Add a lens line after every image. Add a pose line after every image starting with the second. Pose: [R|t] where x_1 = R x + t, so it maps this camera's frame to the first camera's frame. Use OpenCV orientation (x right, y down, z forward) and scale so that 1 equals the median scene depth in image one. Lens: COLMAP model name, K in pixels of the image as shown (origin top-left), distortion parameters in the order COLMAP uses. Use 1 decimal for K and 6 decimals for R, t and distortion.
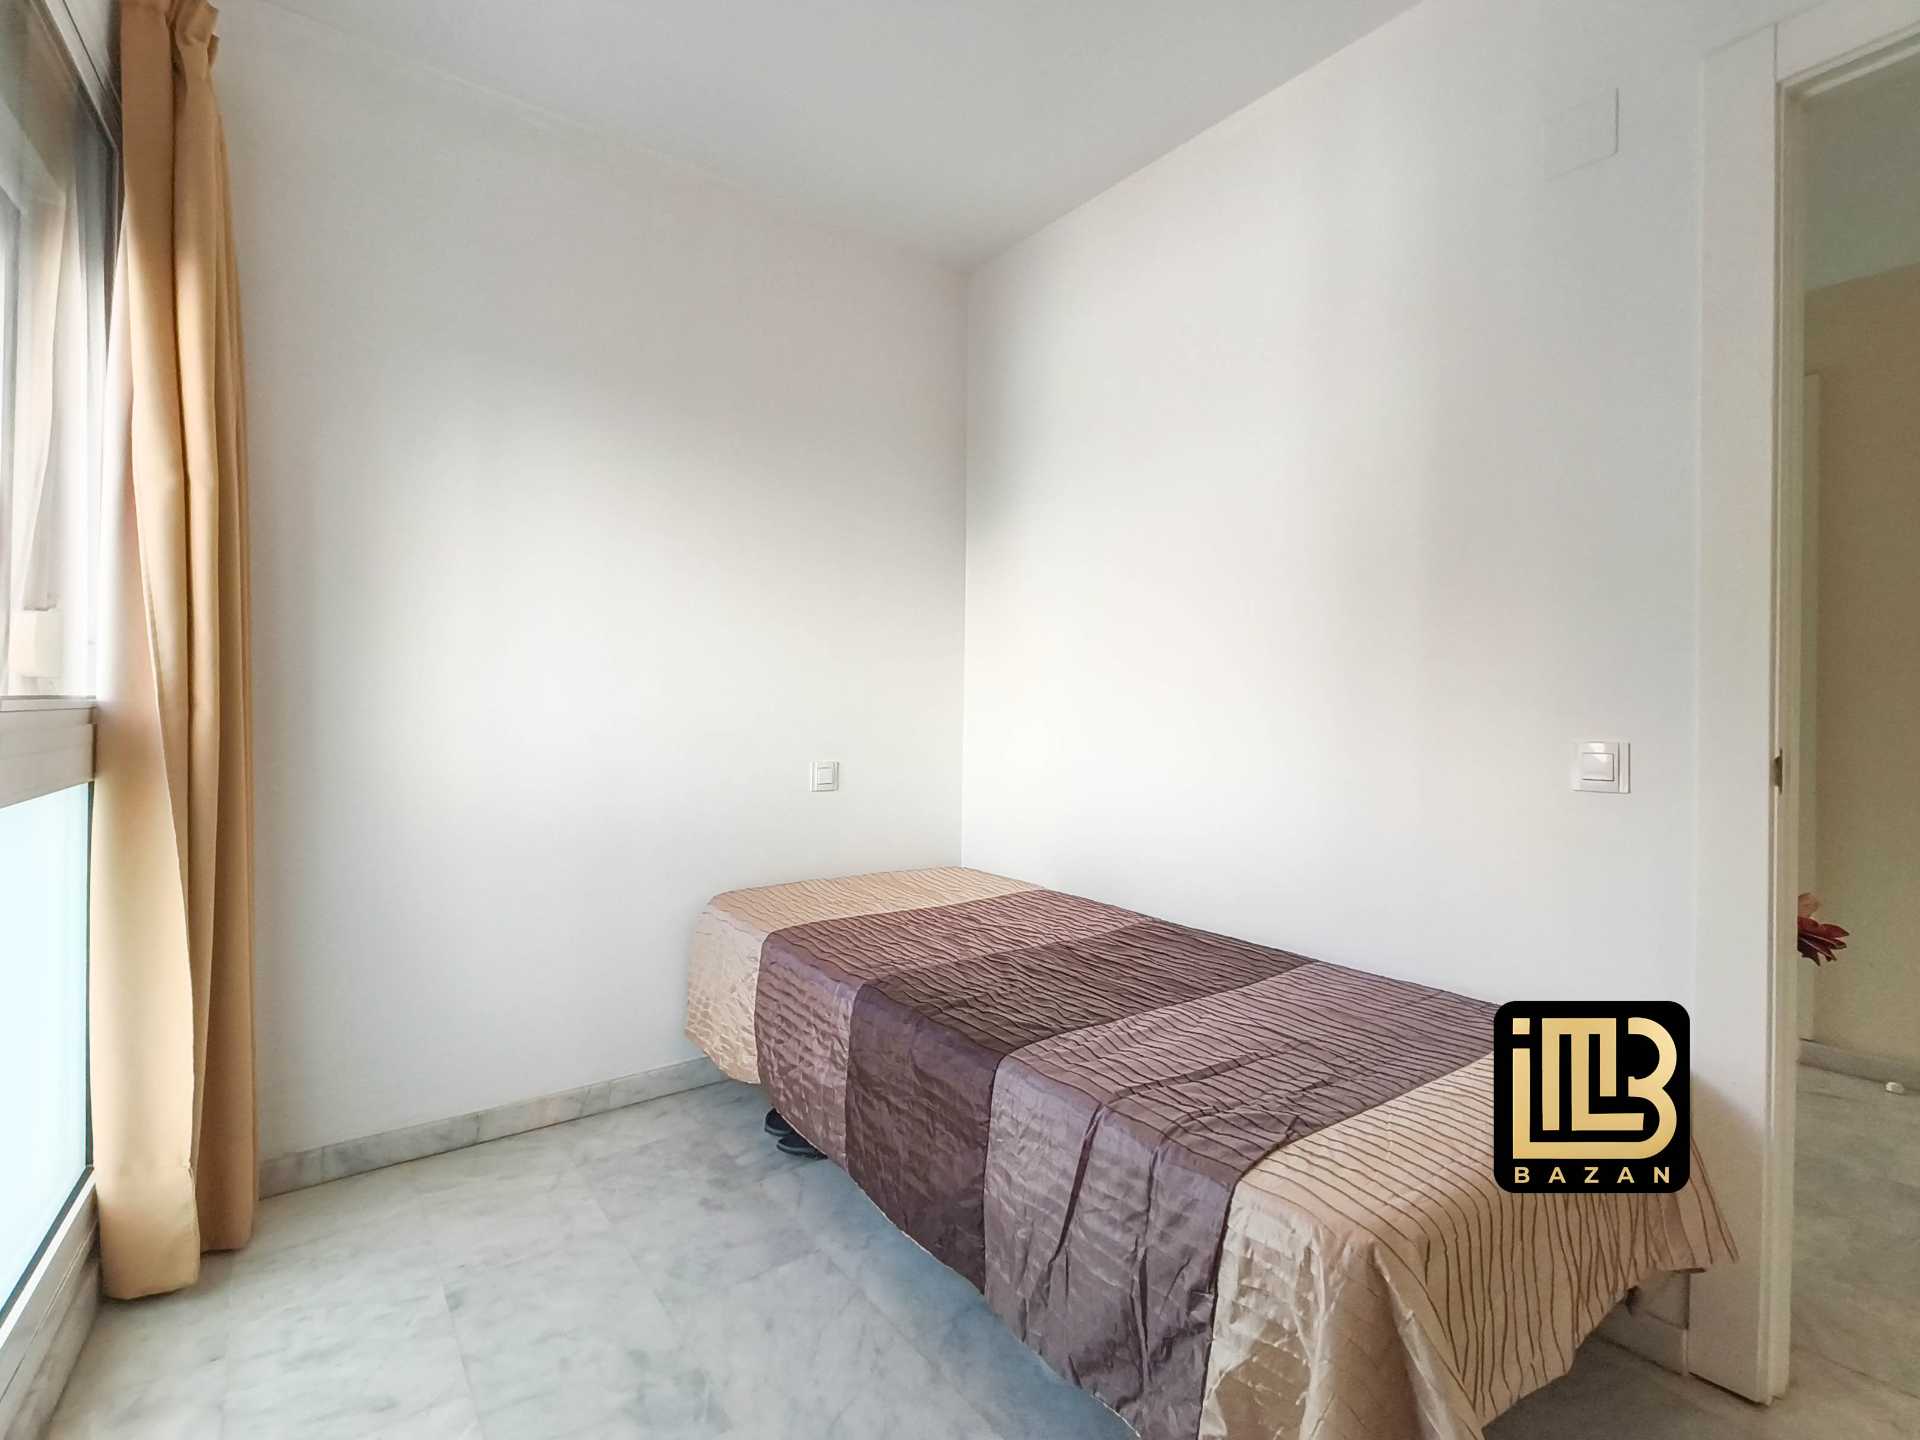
lens RADIAL K [[892.8, 0, 961.8], [0, 892.8, 719.0], [0, 0, 1]] dist [-0.000633, -0.001043]
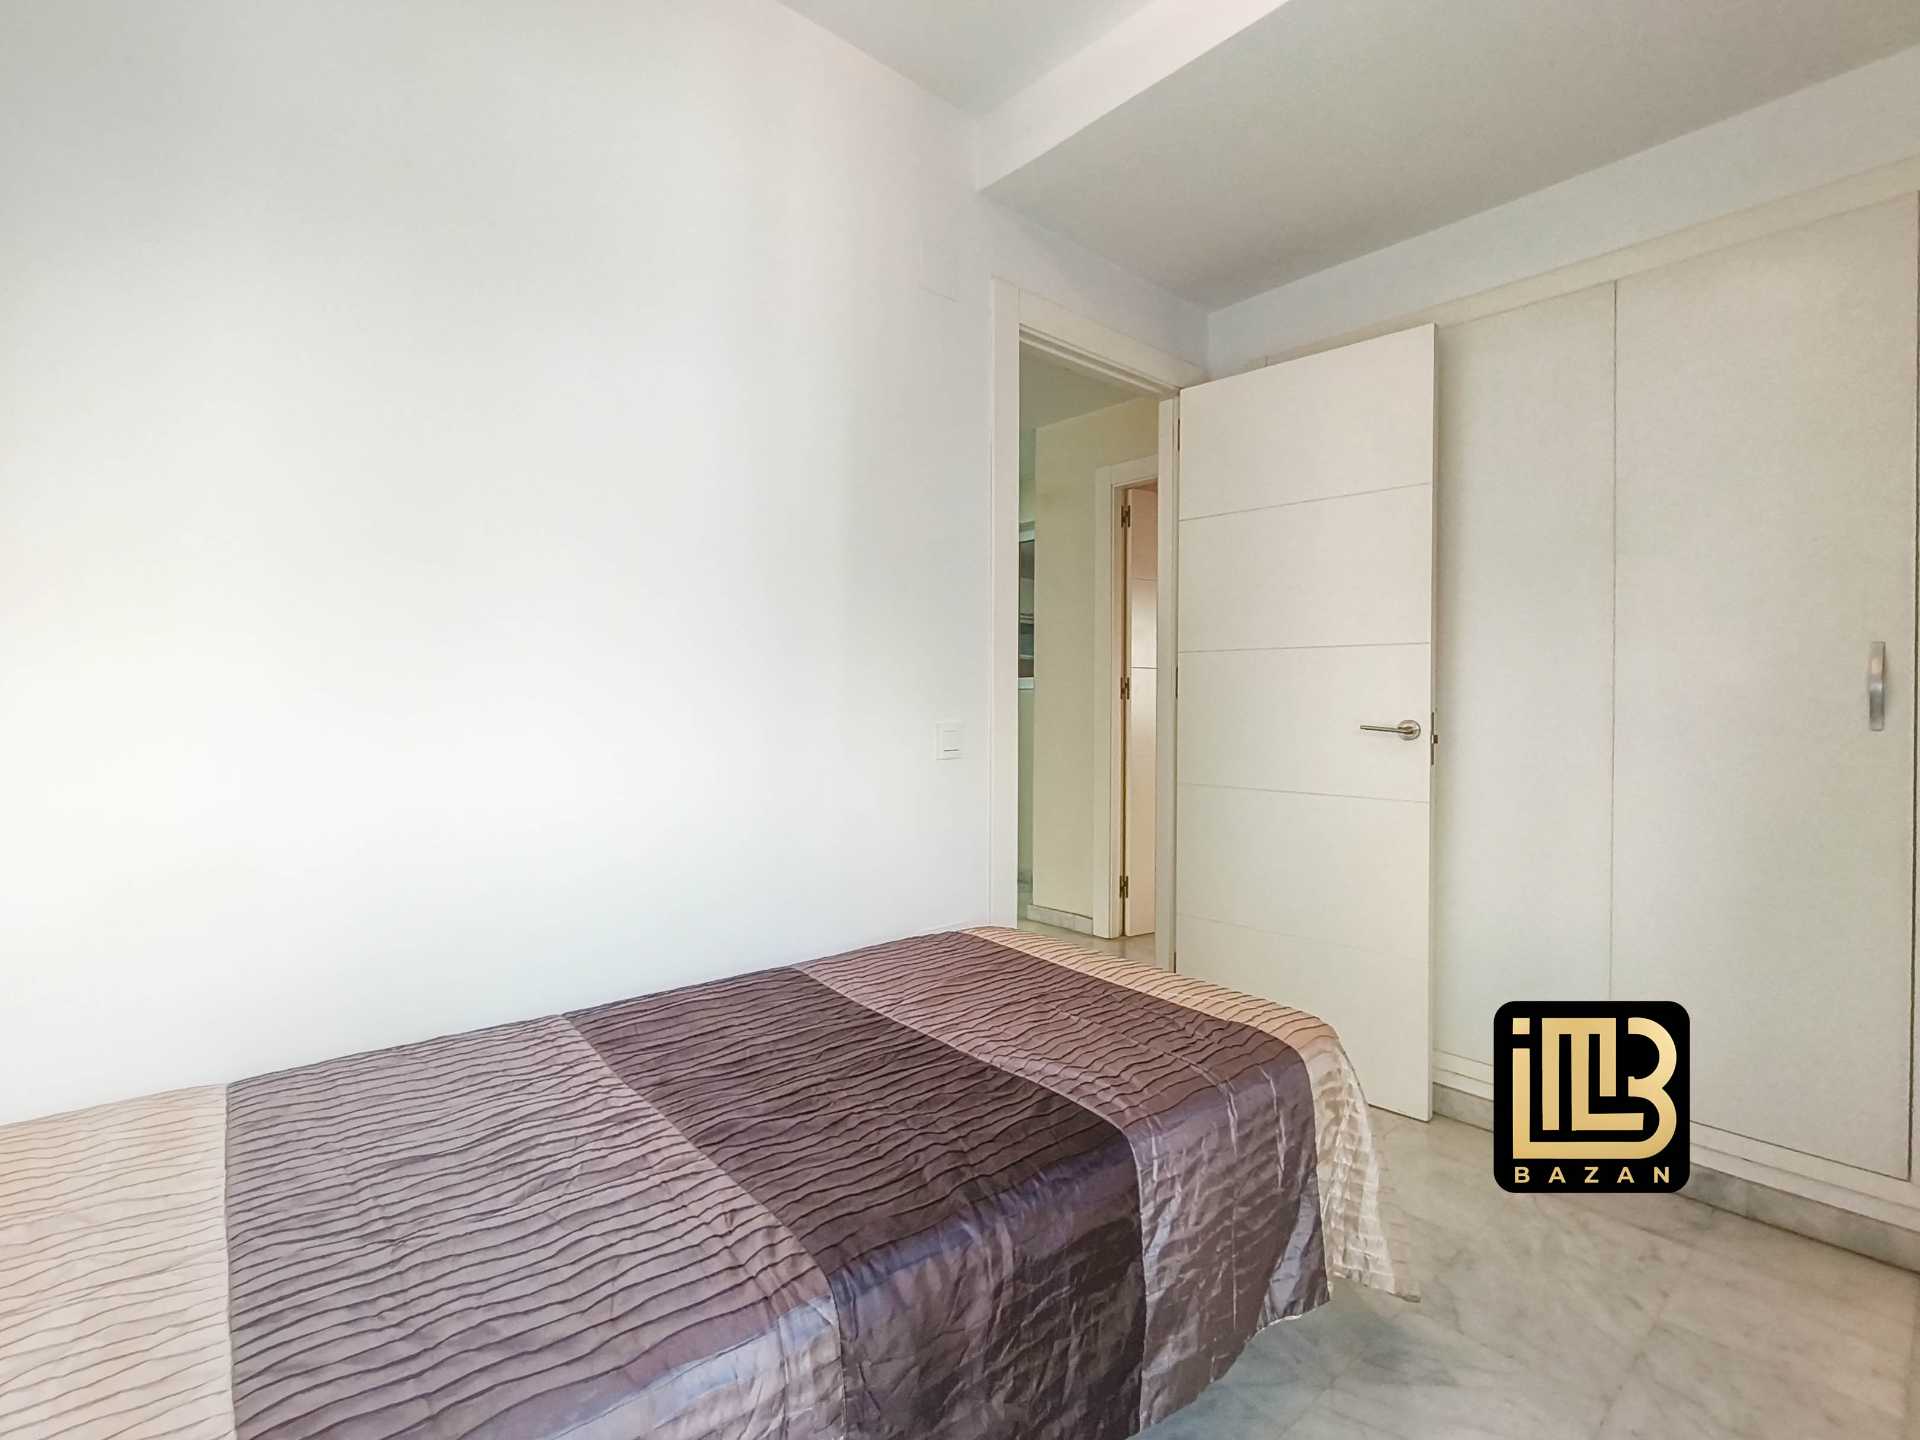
lens RADIAL K [[892.8, 0, 959.4], [0, 892.8, 710.7], [0, 0, 1]] dist [-0.000633, -0.001043]
pose [[-0.080247, -0.022402, 0.996523, -0.622389], [0.003867, 0.999733, 0.022786, -0.022739], [-0.996768, 0.005682, -0.080139, 1.012946]]
